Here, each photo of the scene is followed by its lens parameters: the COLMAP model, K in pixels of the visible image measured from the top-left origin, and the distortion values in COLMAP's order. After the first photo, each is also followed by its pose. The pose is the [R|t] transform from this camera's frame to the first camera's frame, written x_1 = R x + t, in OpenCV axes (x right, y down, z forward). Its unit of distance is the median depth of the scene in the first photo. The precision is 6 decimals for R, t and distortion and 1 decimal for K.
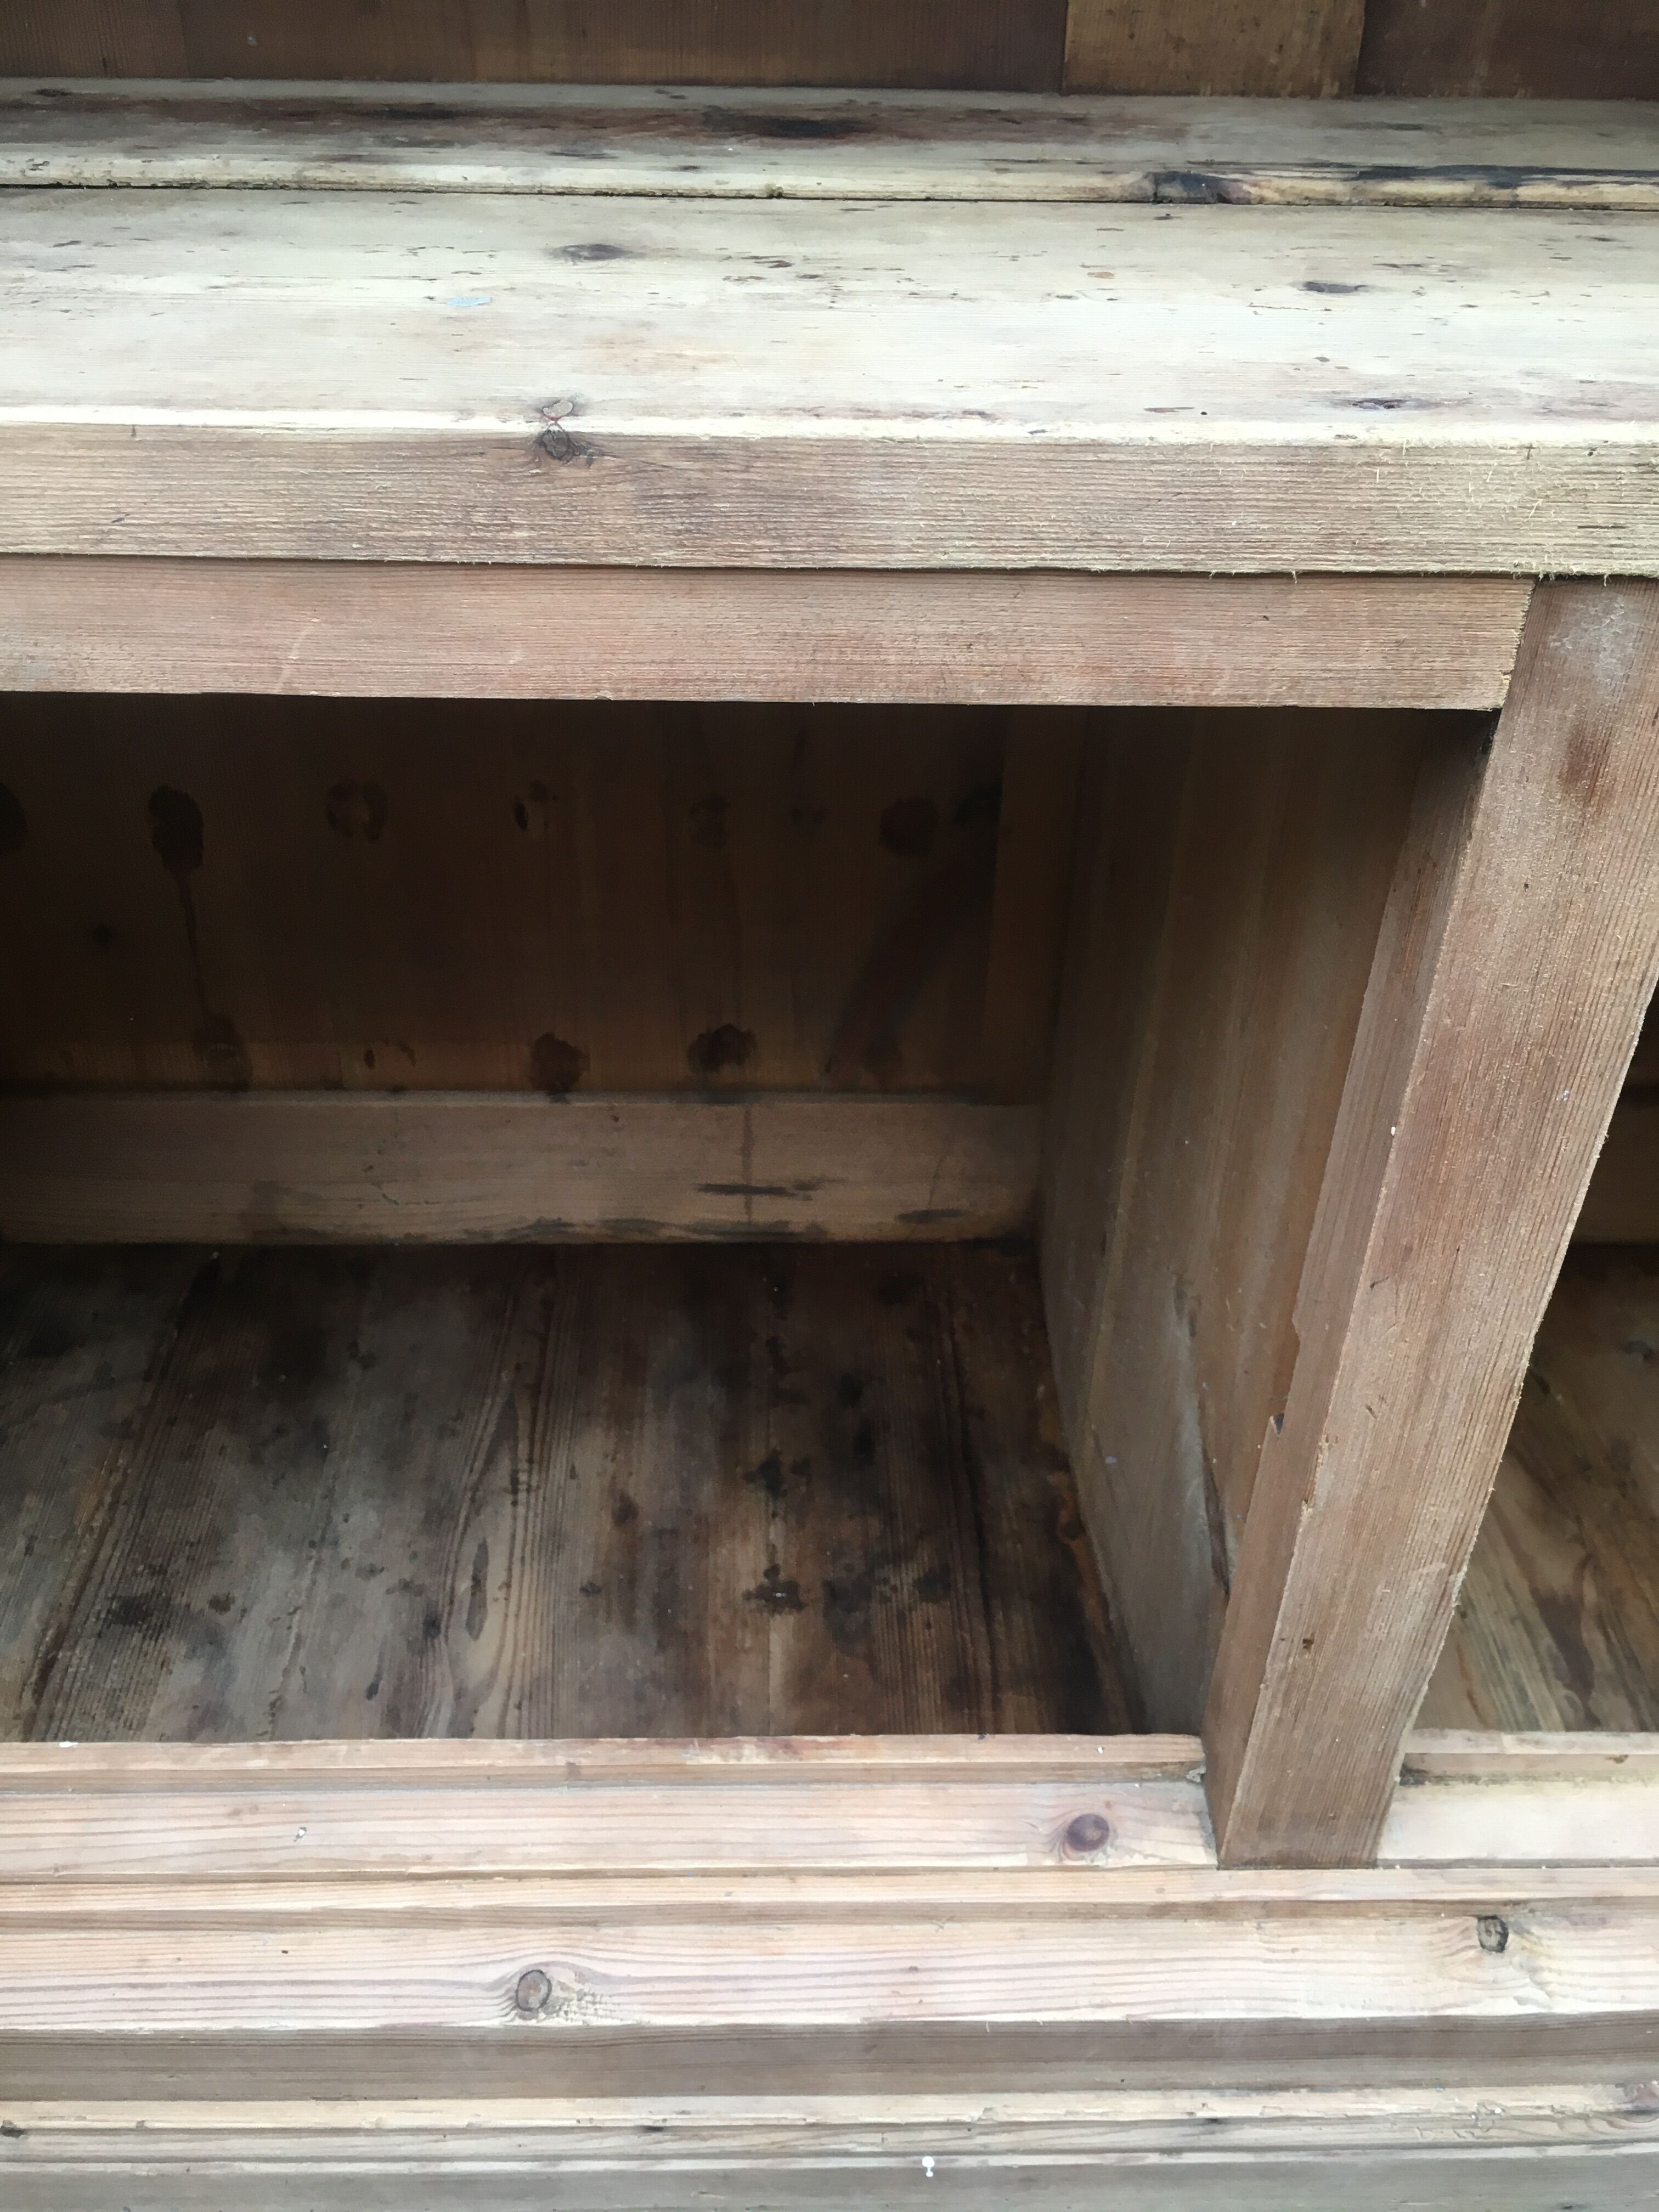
lens RADIAL K [[1901.6, 0, 821.6], [0, 1901.6, 1089.7], [0, 0, 1]] dist [0.085282, -0.126980]
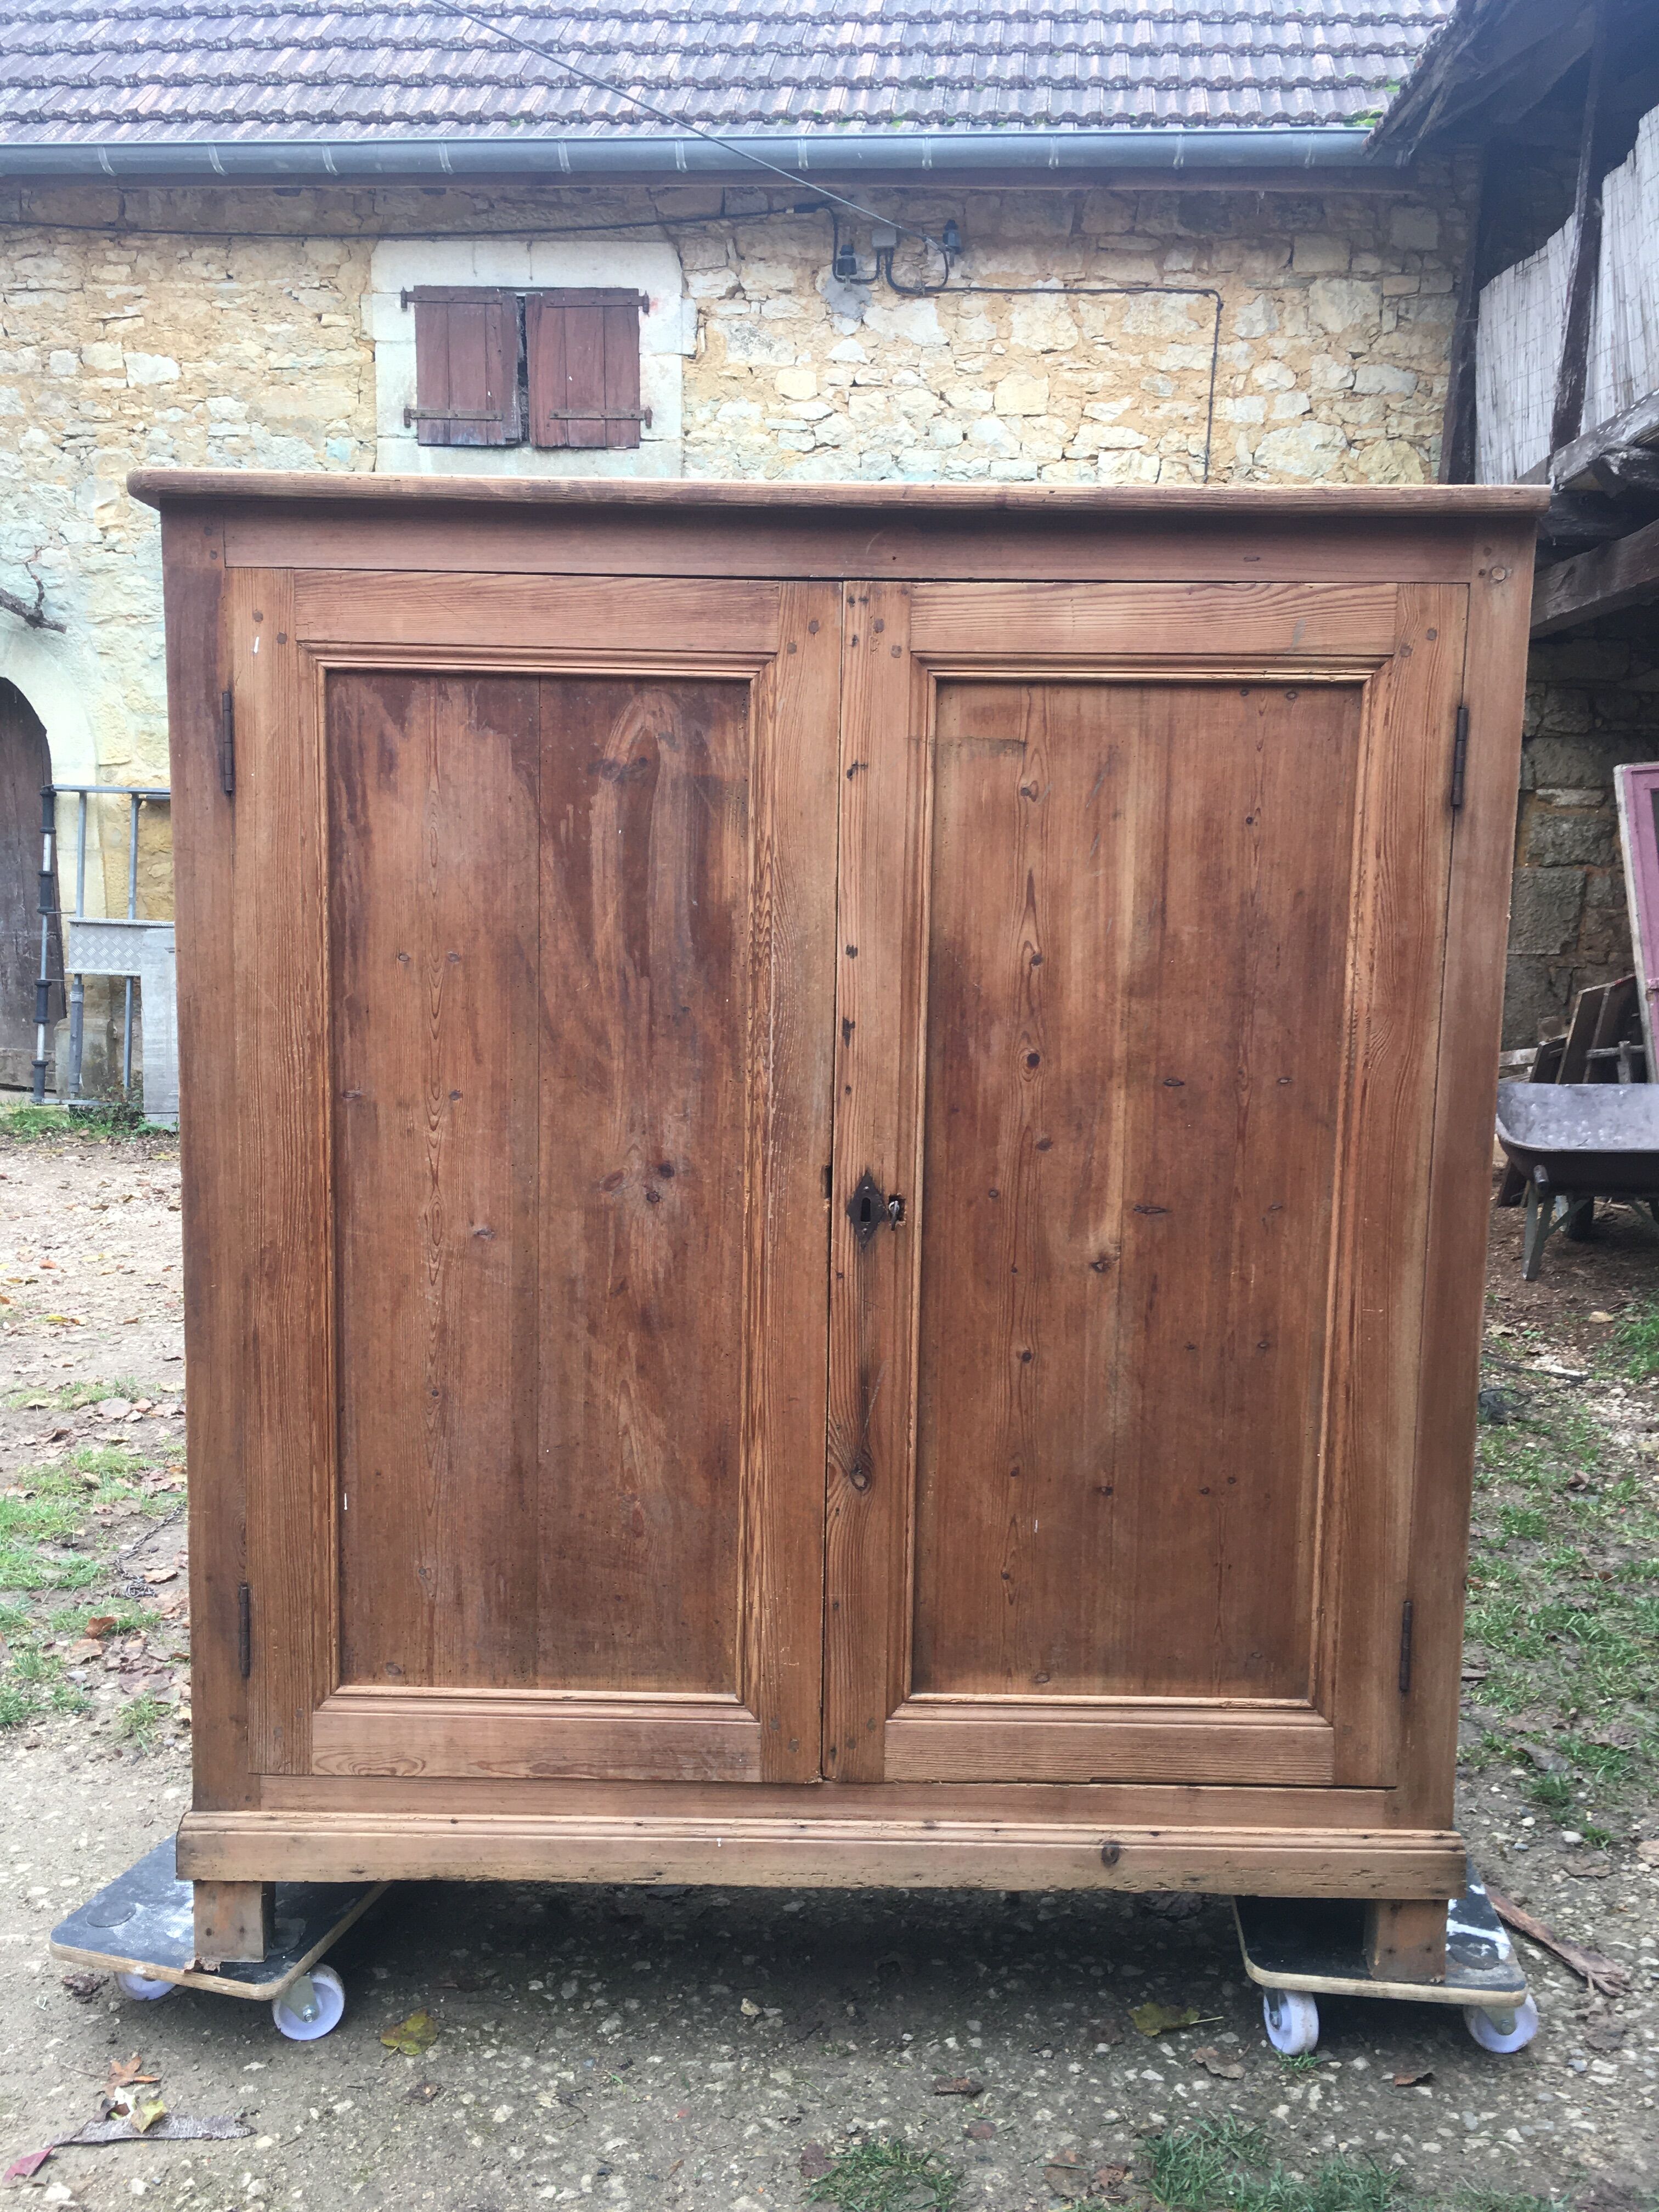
lens RADIAL K [[1901.6, 0, 828.7], [0, 1901.6, 1072.6], [0, 0, 1]] dist [0.085282, -0.126980]
pose [[0.999677, -0.001727, -0.025363, 0.341834], [-0.010292, 0.884775, -0.465904, 0.950680], [0.023245, 0.466015, 0.884472, -2.669700]]
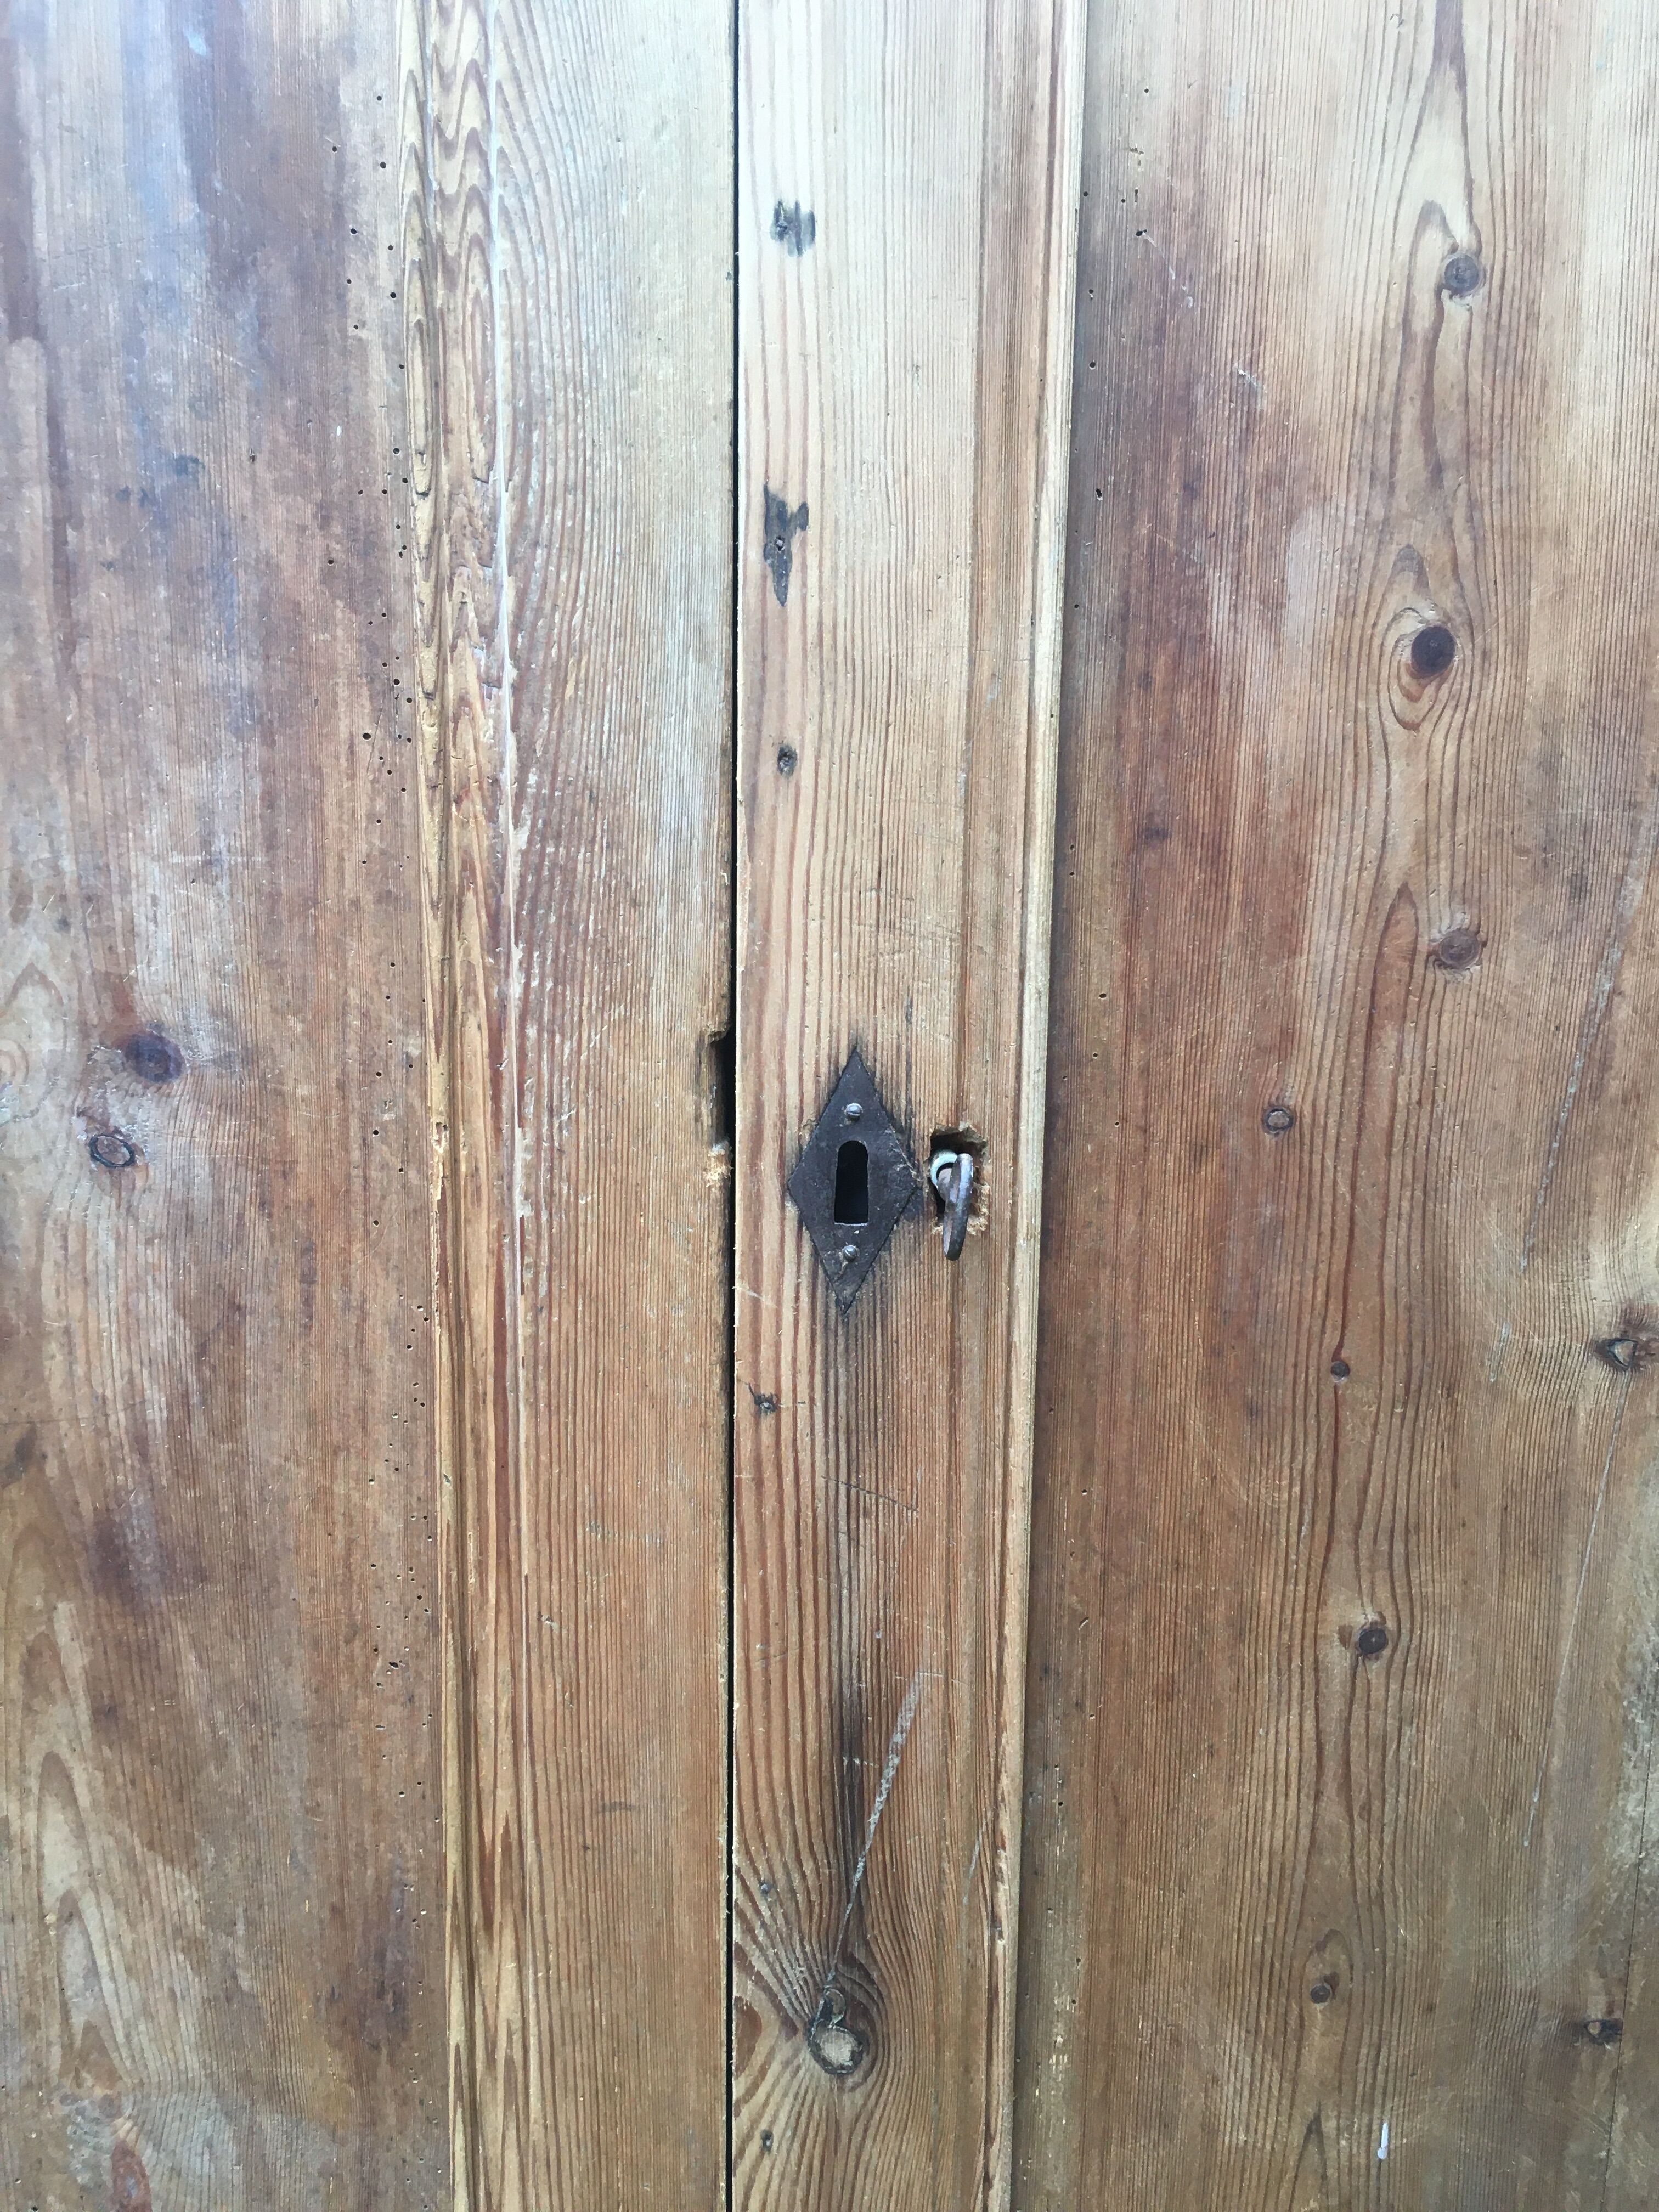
lens RADIAL K [[1901.6, 0, 819.8], [0, 1901.6, 1091.9], [0, 0, 1]] dist [0.085282, -0.126980]
pose [[0.999672, -0.015415, 0.020475, 0.286641], [0.022377, 0.914472, -0.404029, -0.038628], [-0.012496, 0.404355, 0.914517, -0.518739]]
